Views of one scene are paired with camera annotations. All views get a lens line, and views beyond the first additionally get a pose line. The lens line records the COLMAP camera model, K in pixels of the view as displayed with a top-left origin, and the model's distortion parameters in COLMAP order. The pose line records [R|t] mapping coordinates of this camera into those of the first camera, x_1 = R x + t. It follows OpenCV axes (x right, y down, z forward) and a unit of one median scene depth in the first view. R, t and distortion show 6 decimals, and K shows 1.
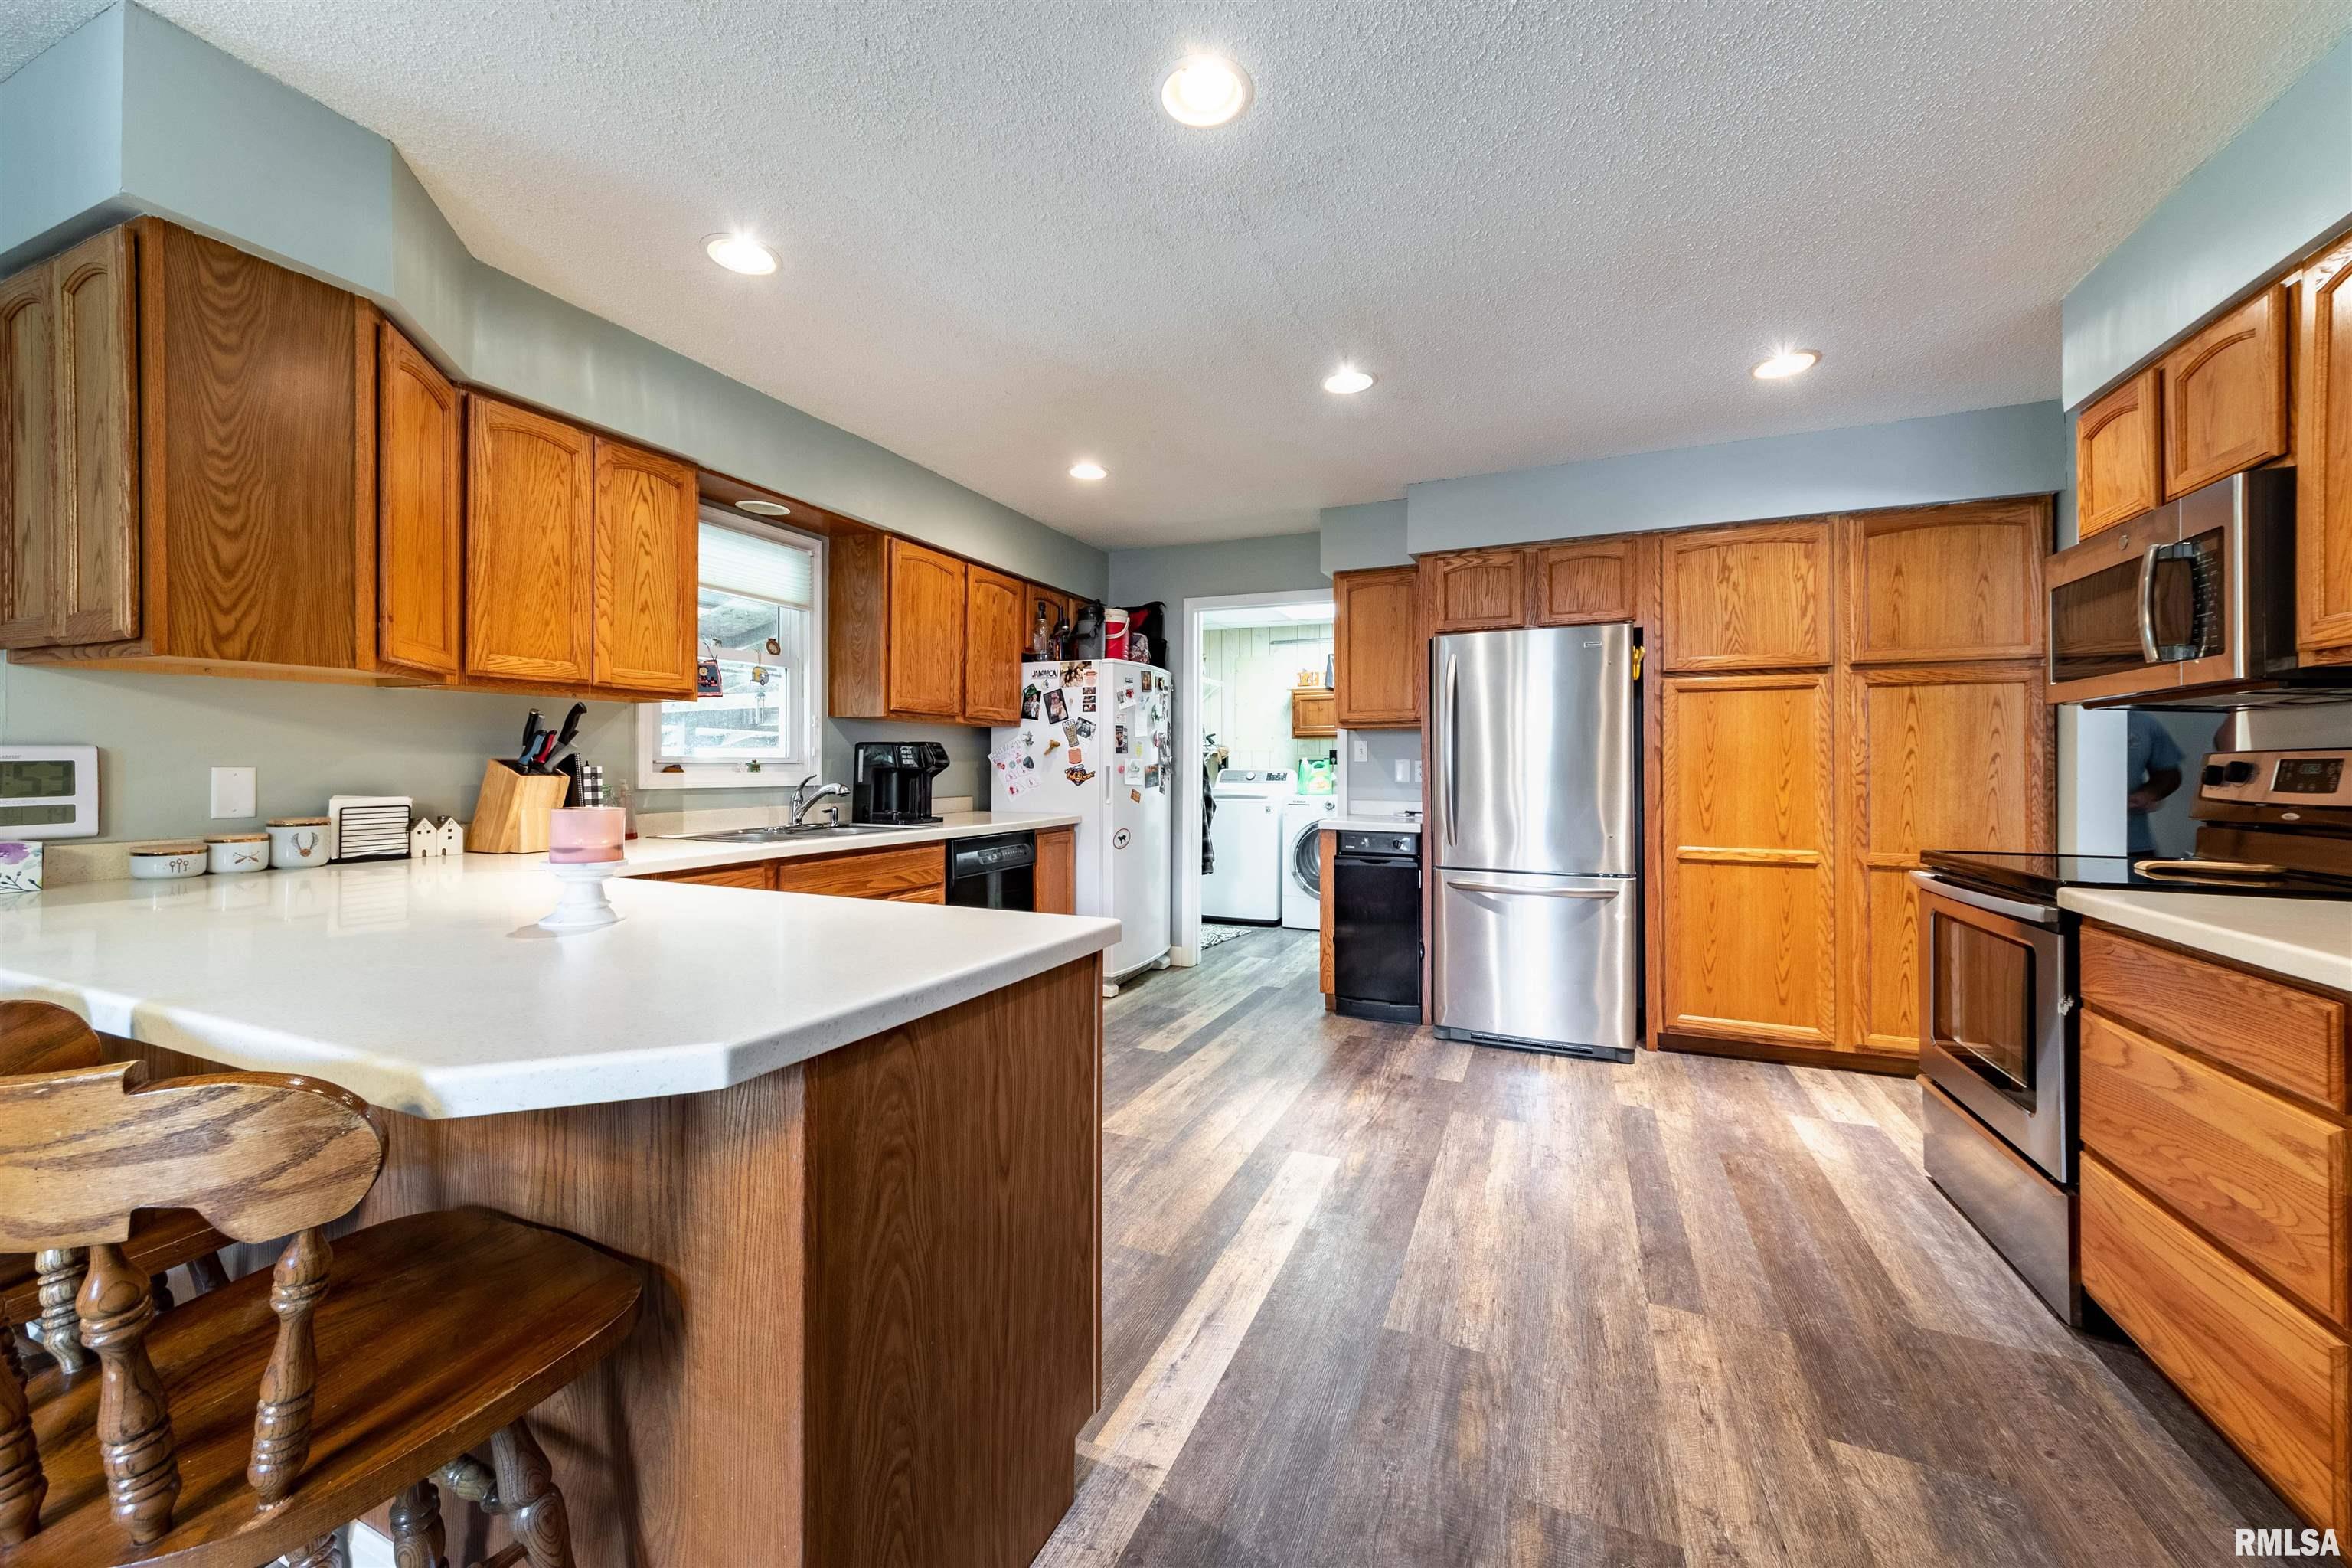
lens RADIAL K [[898.2, 0, 1176.8], [0, 898.2, 761.5], [0, 0, 1]] dist [-0.000802, -0.000099]
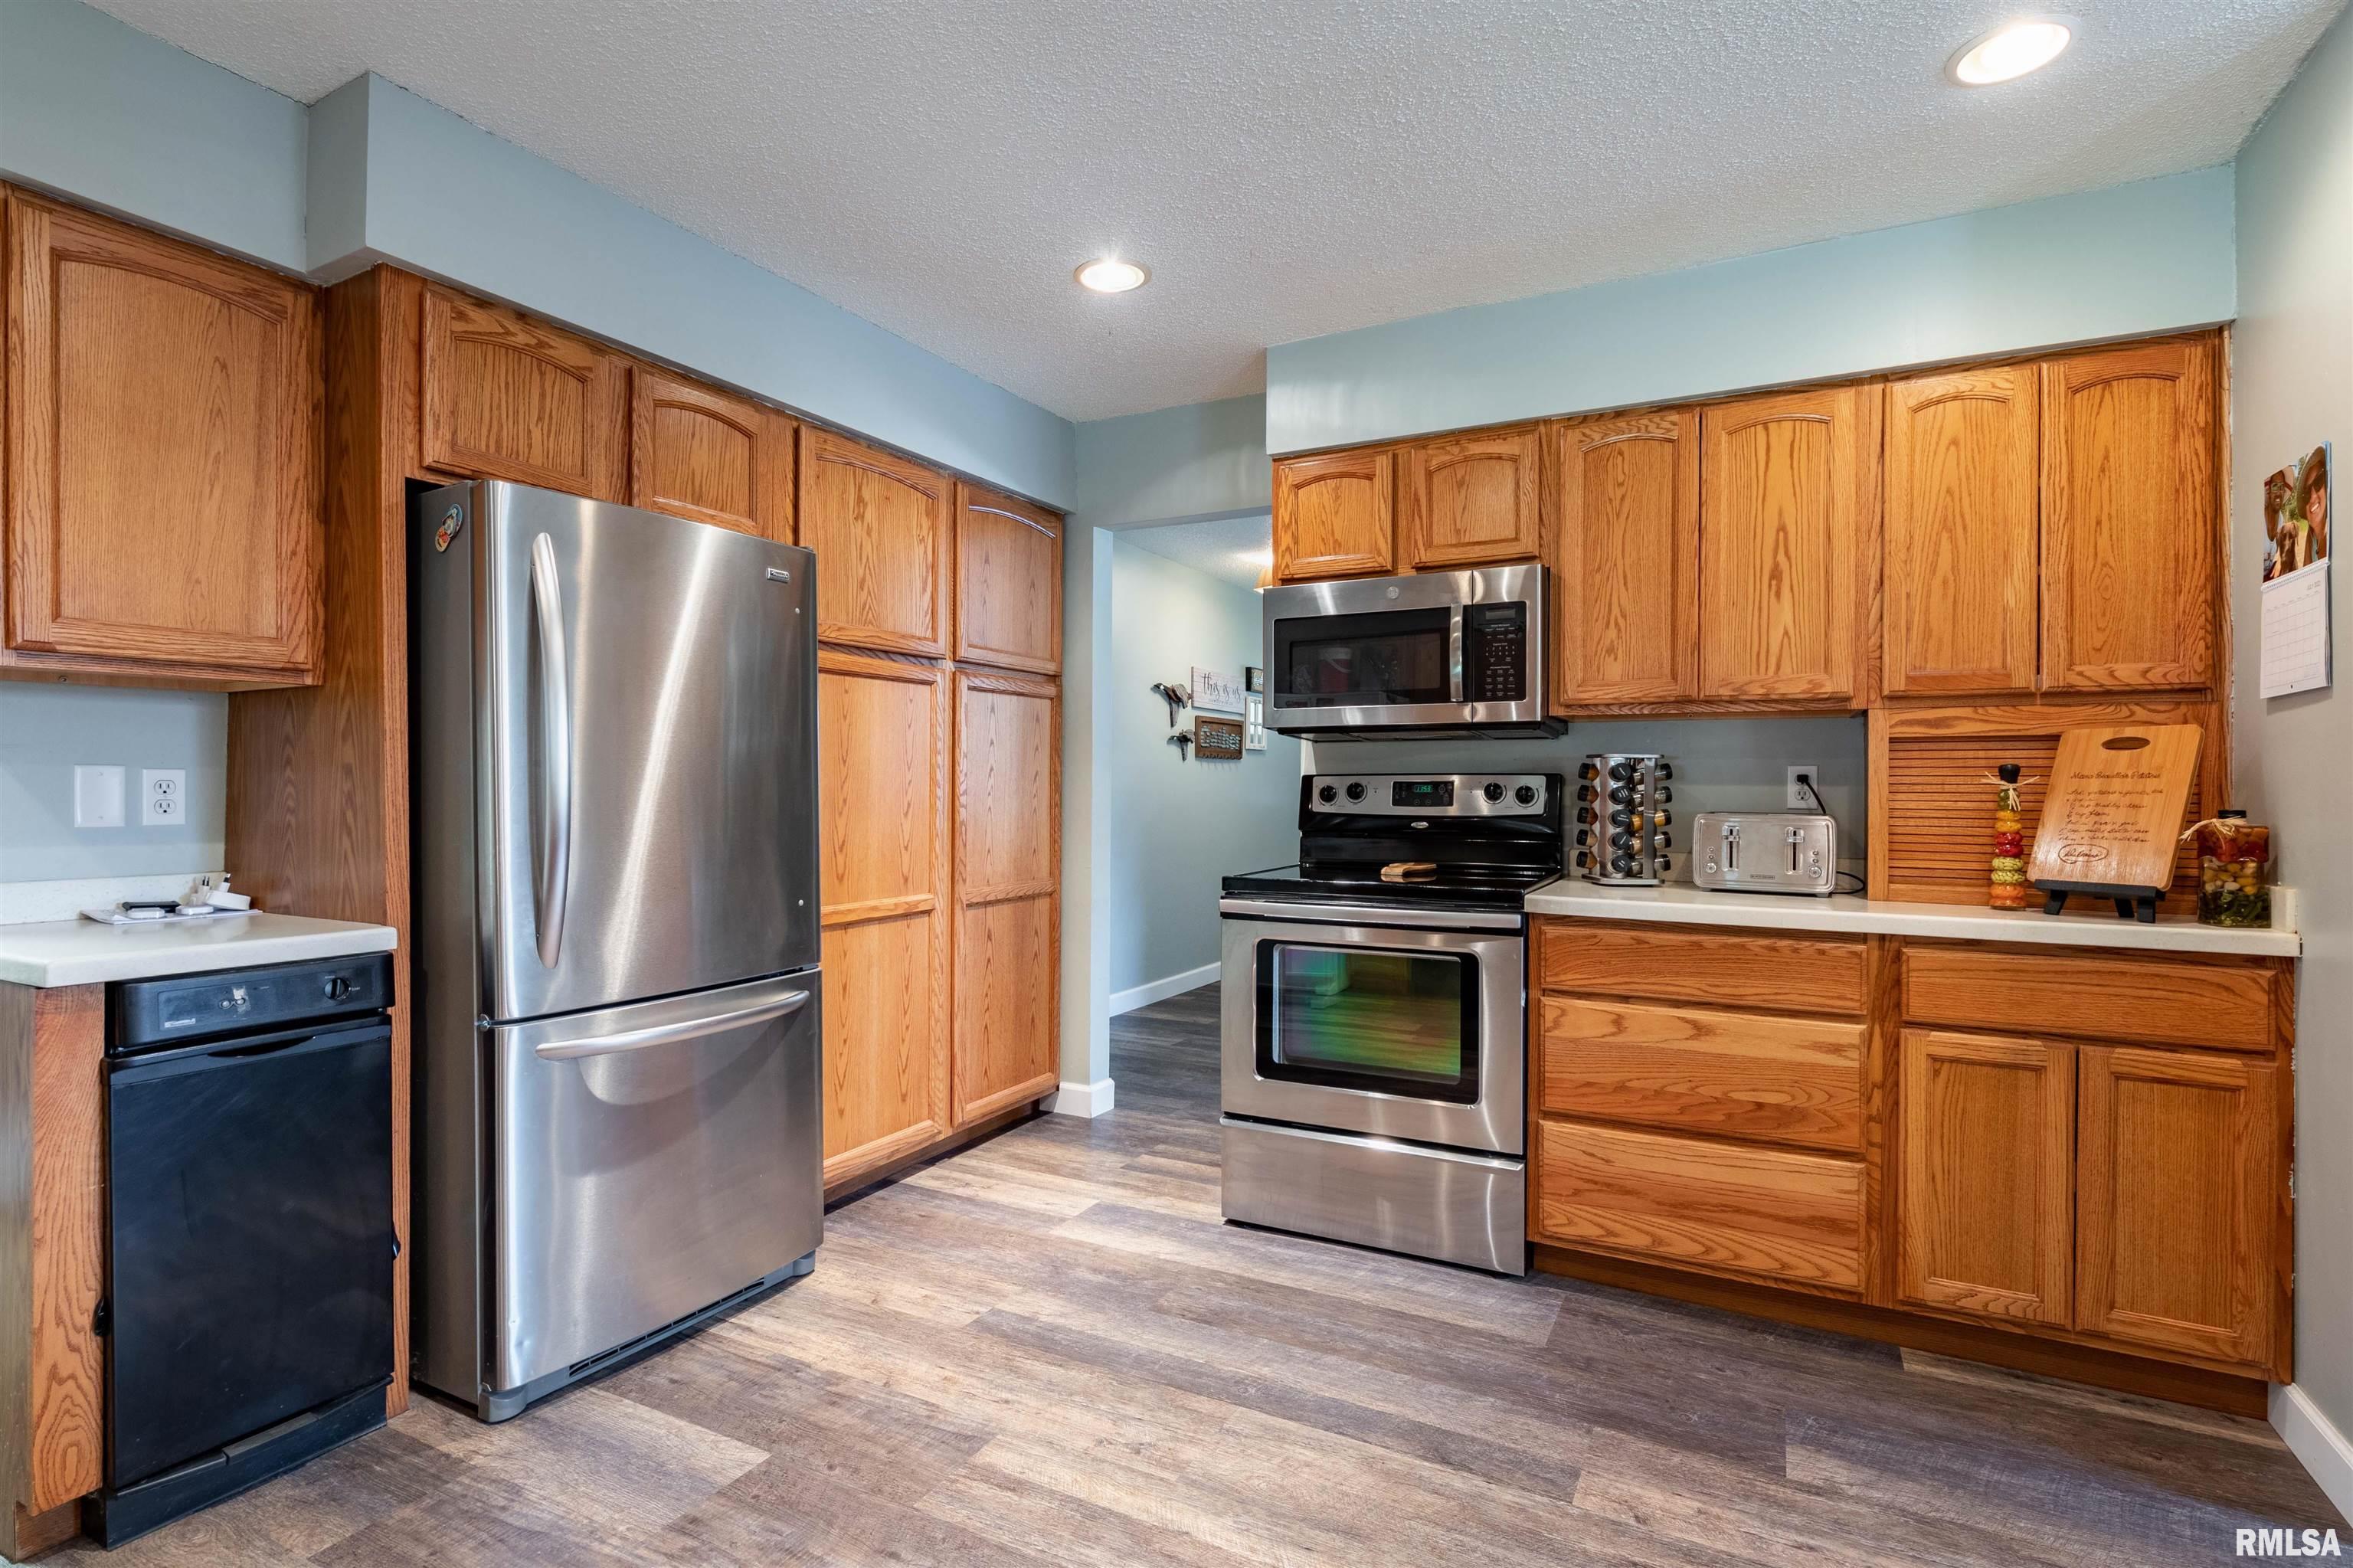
lens RADIAL K [[1113.1, 0, 1176.5], [0, 1113.1, 784.0], [0, 0, 1]] dist [0.000727, 0.000003]
pose [[0.070793, -0.001124, 0.997490, -0.281425], [-0.009143, 0.999957, 0.001776, 0.000928], [-0.997449, -0.009246, 0.070780, 0.836517]]
